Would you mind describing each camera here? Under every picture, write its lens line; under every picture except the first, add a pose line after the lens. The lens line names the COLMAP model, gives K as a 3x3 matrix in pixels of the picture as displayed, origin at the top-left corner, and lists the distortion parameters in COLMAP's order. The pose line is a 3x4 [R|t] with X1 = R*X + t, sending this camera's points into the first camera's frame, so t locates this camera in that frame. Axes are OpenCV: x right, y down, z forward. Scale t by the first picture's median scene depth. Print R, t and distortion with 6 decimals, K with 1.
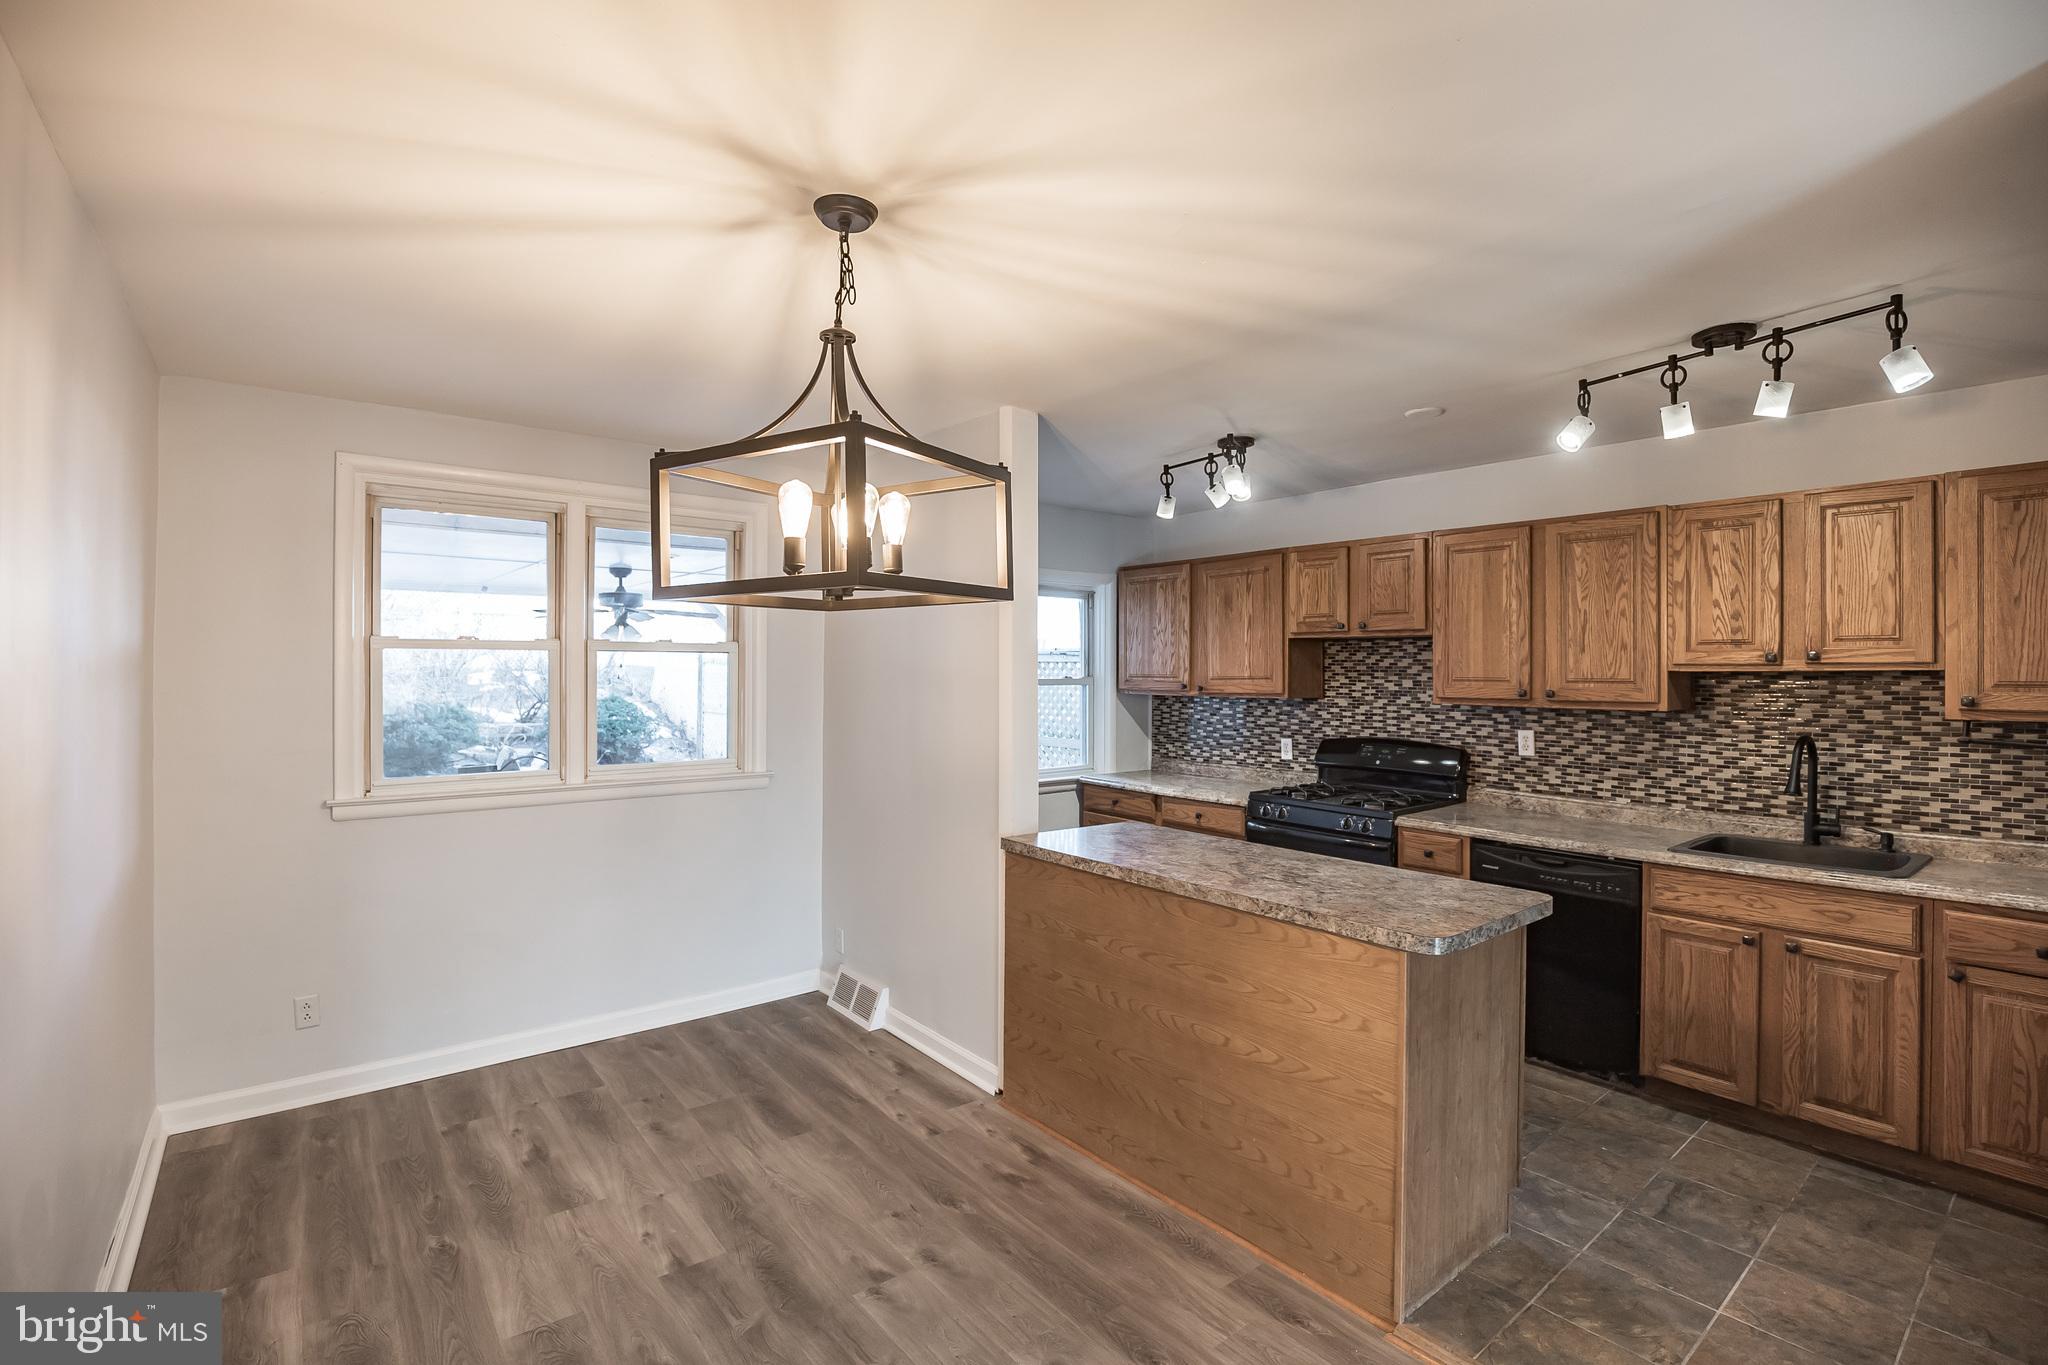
lens RADIAL K [[947.5, 0, 1004.6], [0, 947.5, 671.0], [0, 0, 1]] dist [-0.031963, -0.000096]
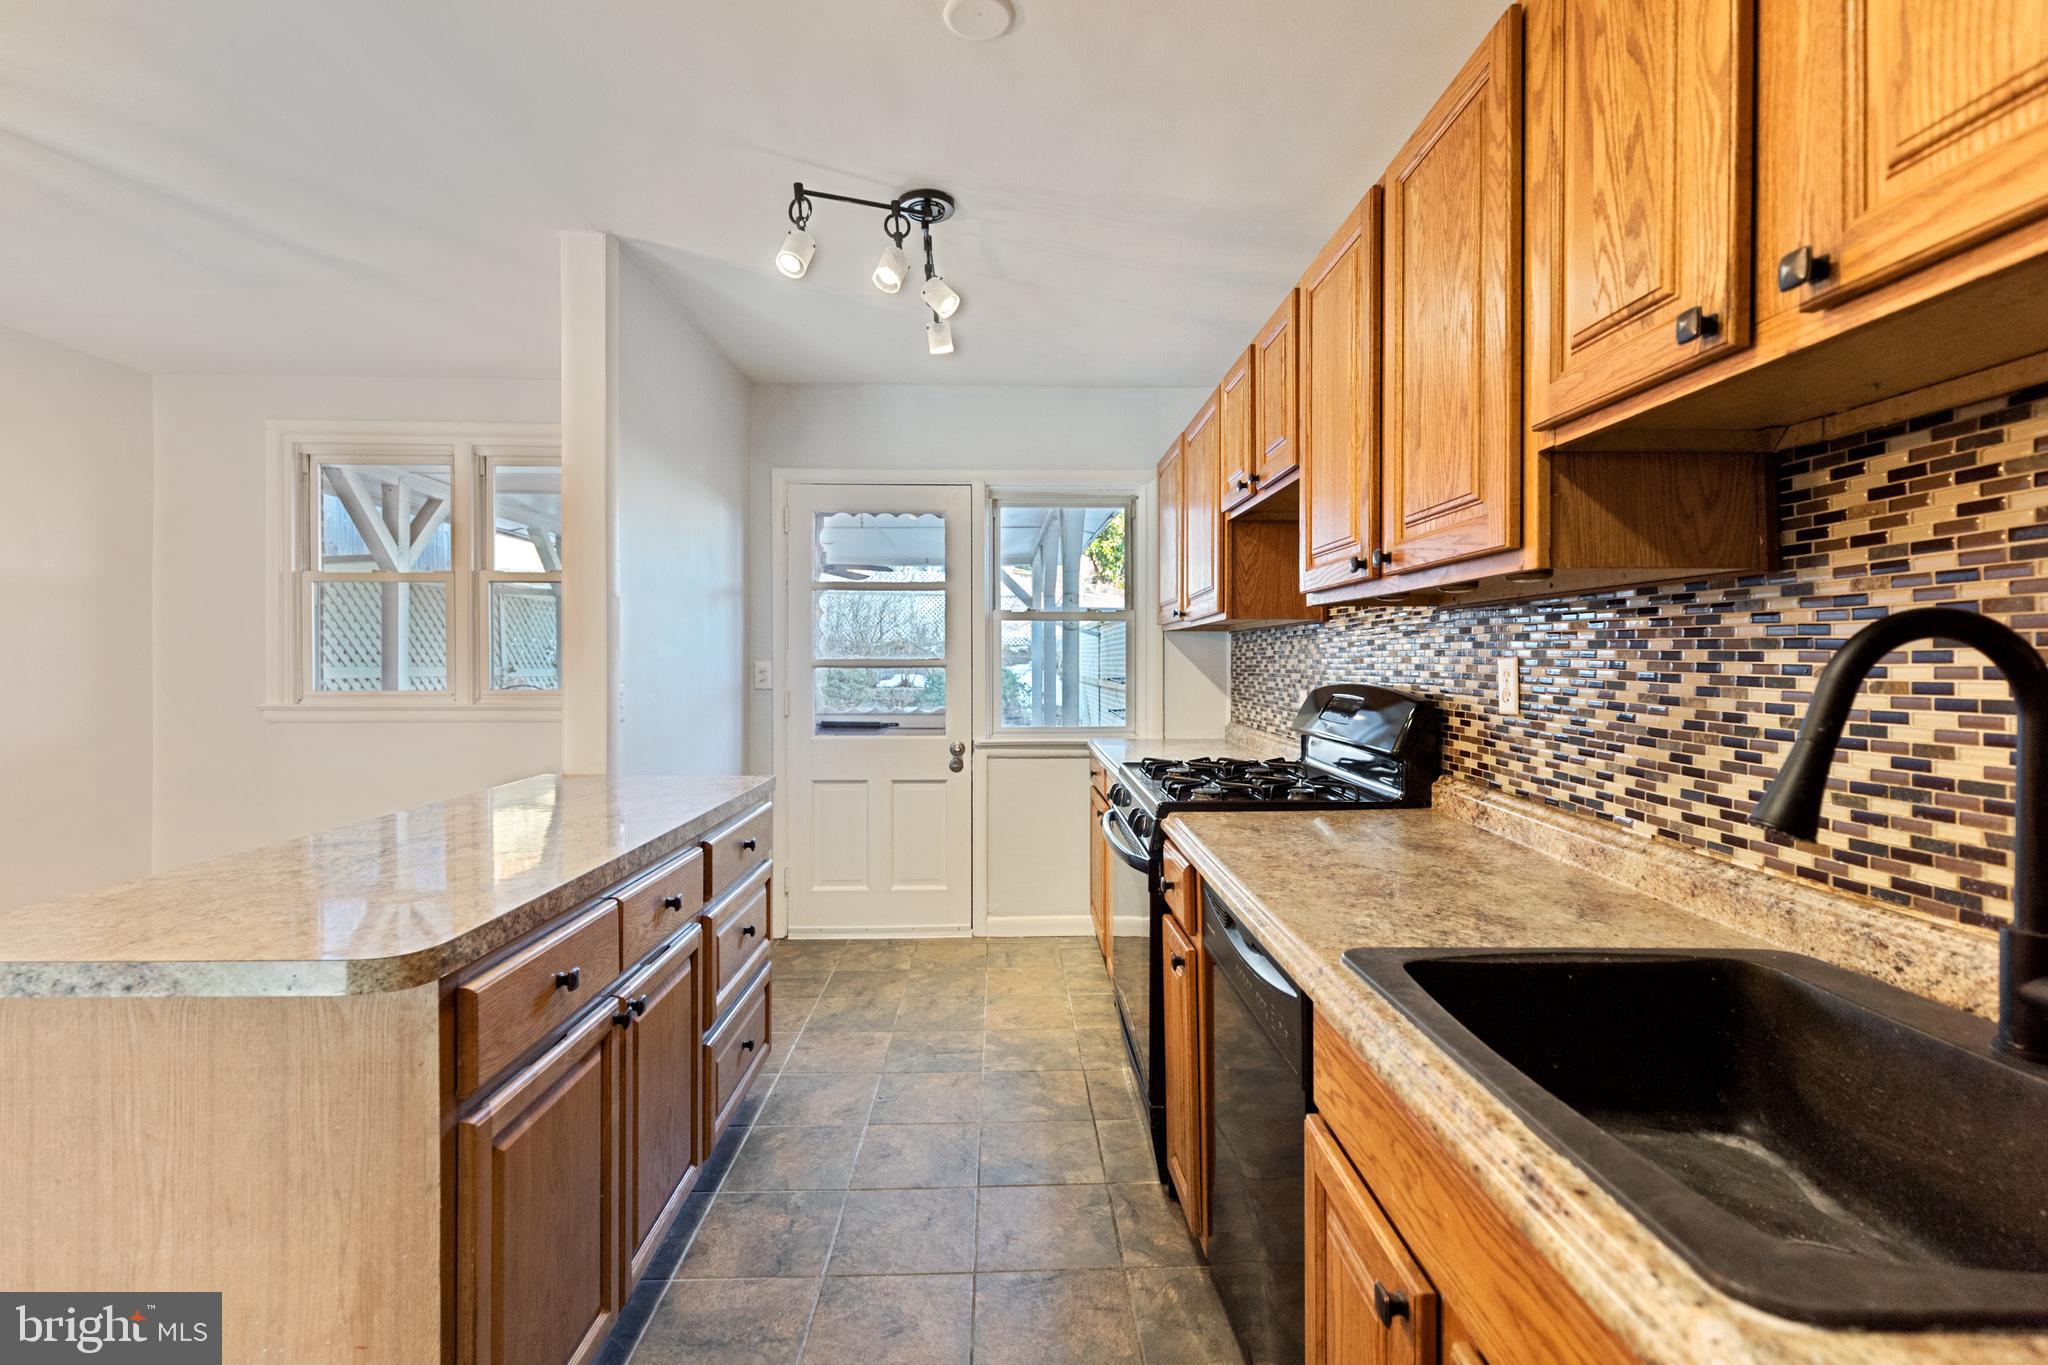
lens RADIAL K [[923.4, 0, 1017.6], [0, 923.4, 664.4], [0, 0, 1]] dist [0.000292, 0.000111]
pose [[0.802345, 0.002113, -0.596857, 0.708798], [-0.000330, 0.999995, 0.003096, 0.073021], [0.596860, -0.002287, 0.802342, 0.565644]]
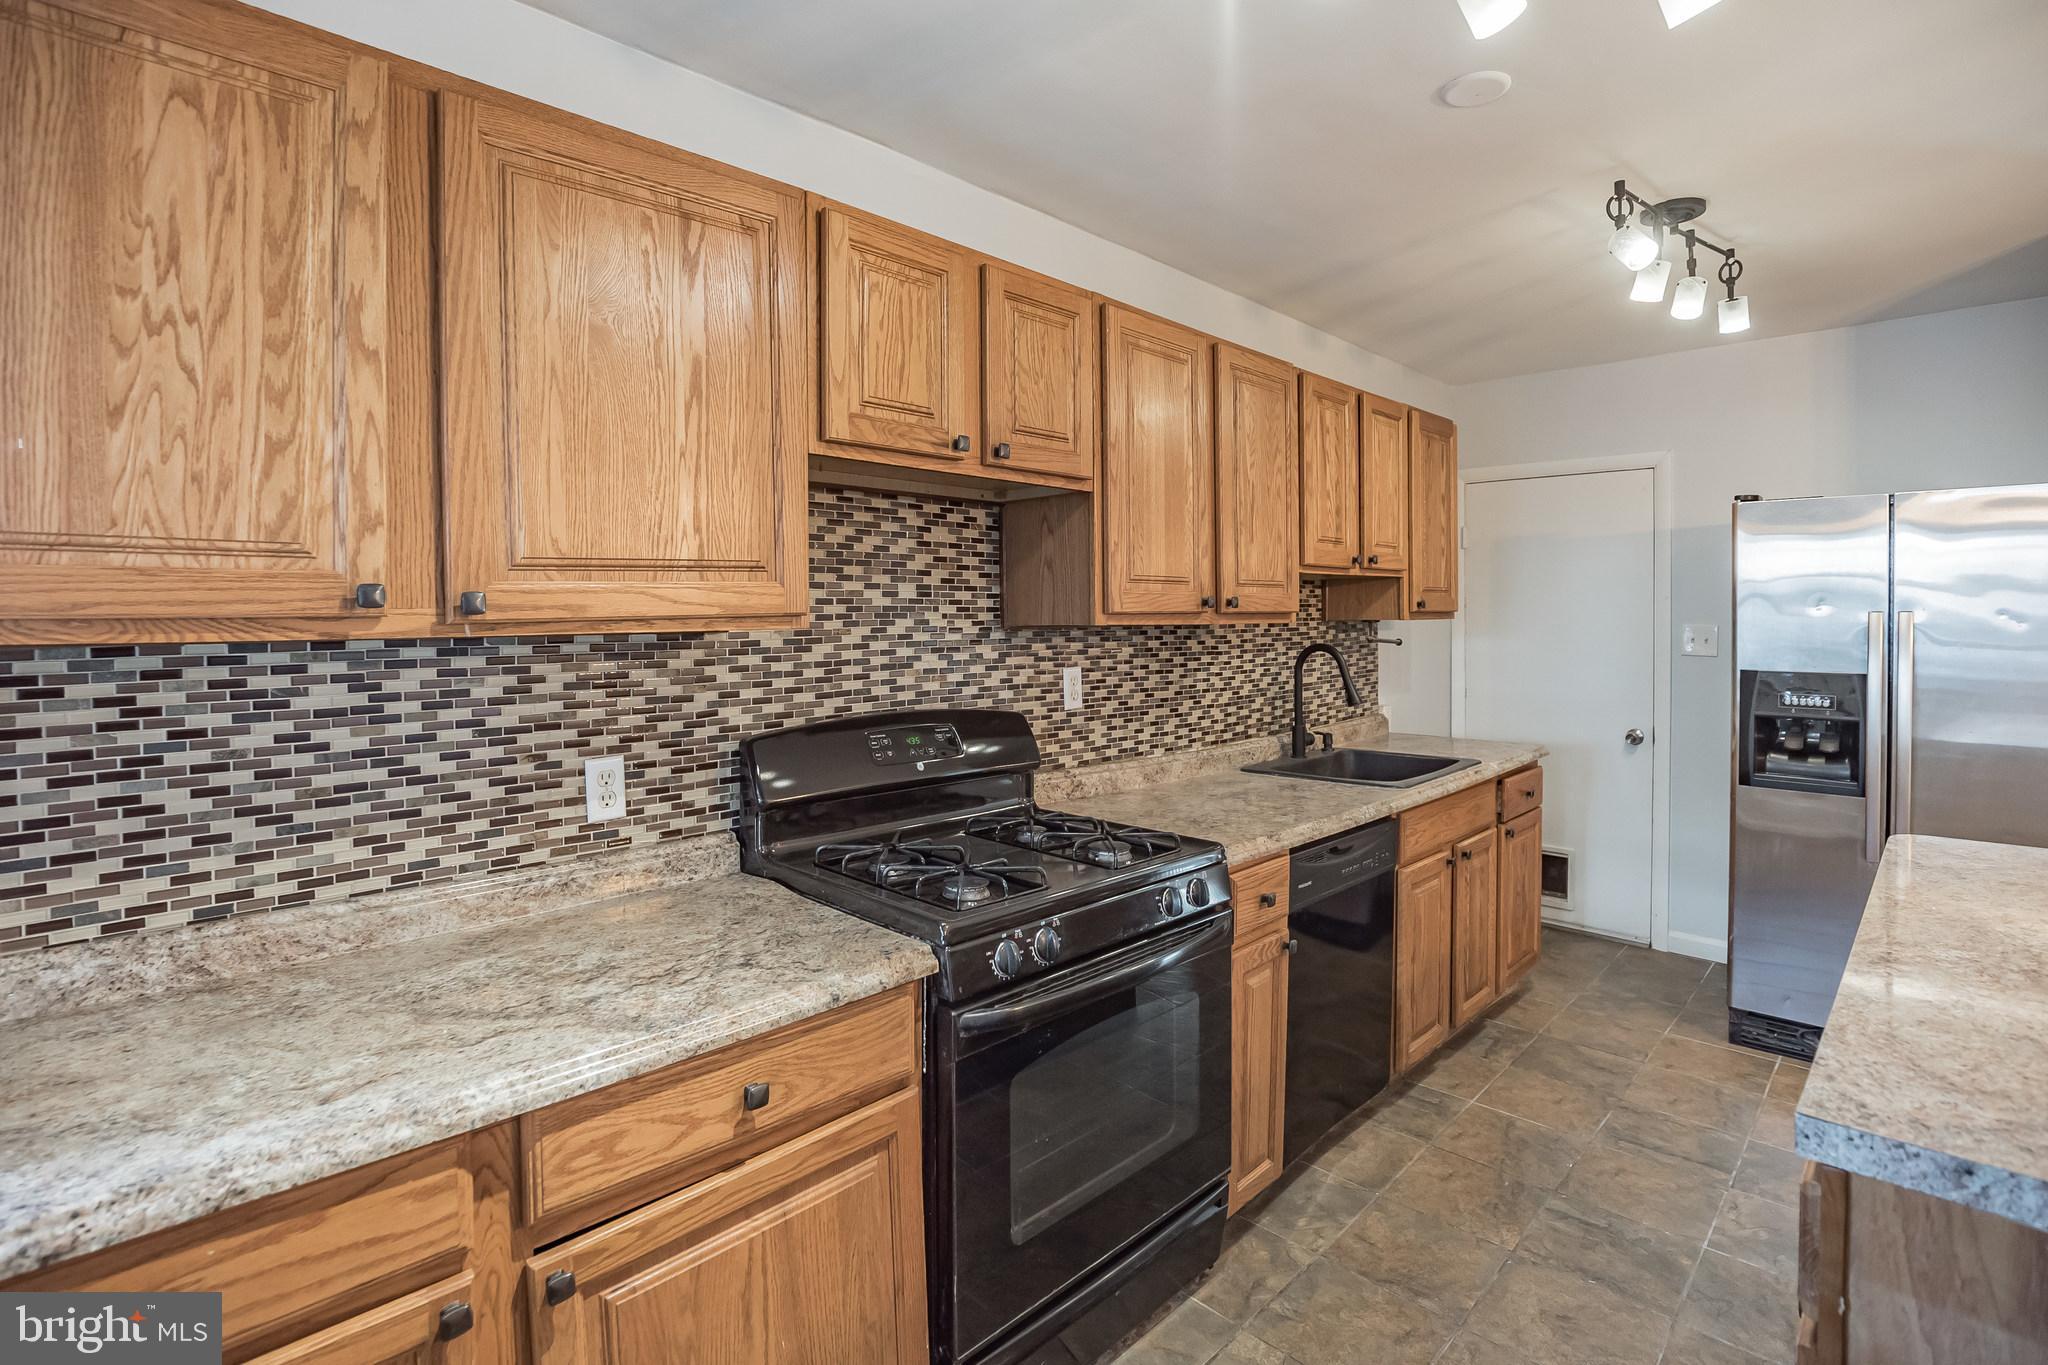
lens RADIAL K [[976.9, 0, 1019.0], [0, 976.9, 624.7], [0, 0, 1]] dist [-0.030756, -0.000100]
pose [[-0.131416, -0.009651, 0.991280, -0.079830], [0.009005, 0.999900, 0.010928, 0.031468], [-0.991286, 0.010363, -0.131316, 1.254645]]
